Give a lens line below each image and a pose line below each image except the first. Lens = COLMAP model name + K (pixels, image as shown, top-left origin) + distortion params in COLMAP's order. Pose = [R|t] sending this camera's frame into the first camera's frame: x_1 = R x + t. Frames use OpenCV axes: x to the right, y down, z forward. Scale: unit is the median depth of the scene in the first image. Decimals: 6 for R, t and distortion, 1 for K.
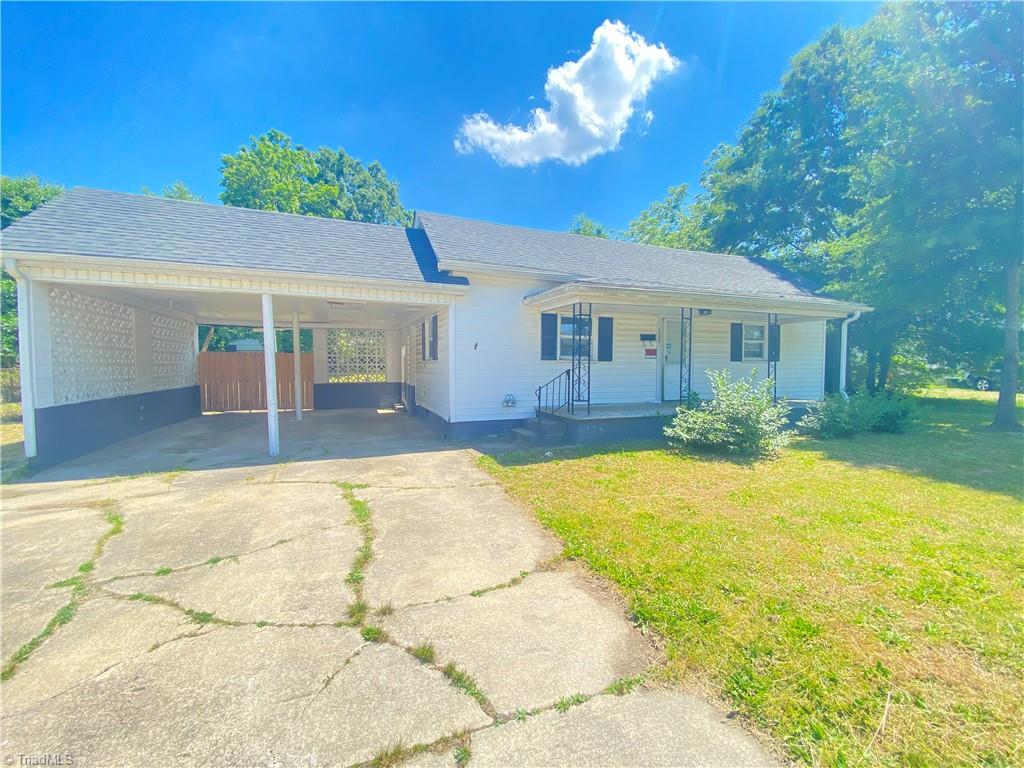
lens RADIAL K [[421.3, 0, 512.0], [0, 421.3, 384.0], [0, 0, 1]] dist [0.021164, -0.020591]
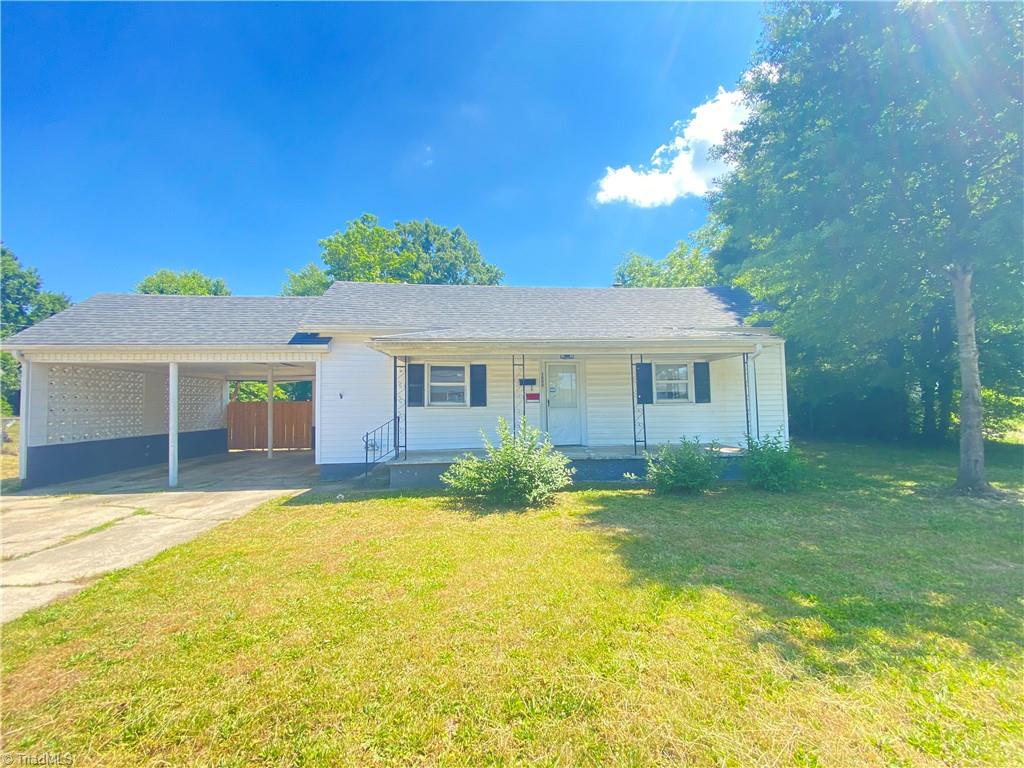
lens RADIAL K [[421.3, 0, 512.0], [0, 421.3, 384.0], [0, 0, 1]] dist [0.021164, -0.020591]
pose [[0.956093, -0.029204, -0.291603, 0.606895], [0.002785, 0.995883, -0.090609, -0.016123], [0.293049, 0.085819, 0.952238, 0.040700]]
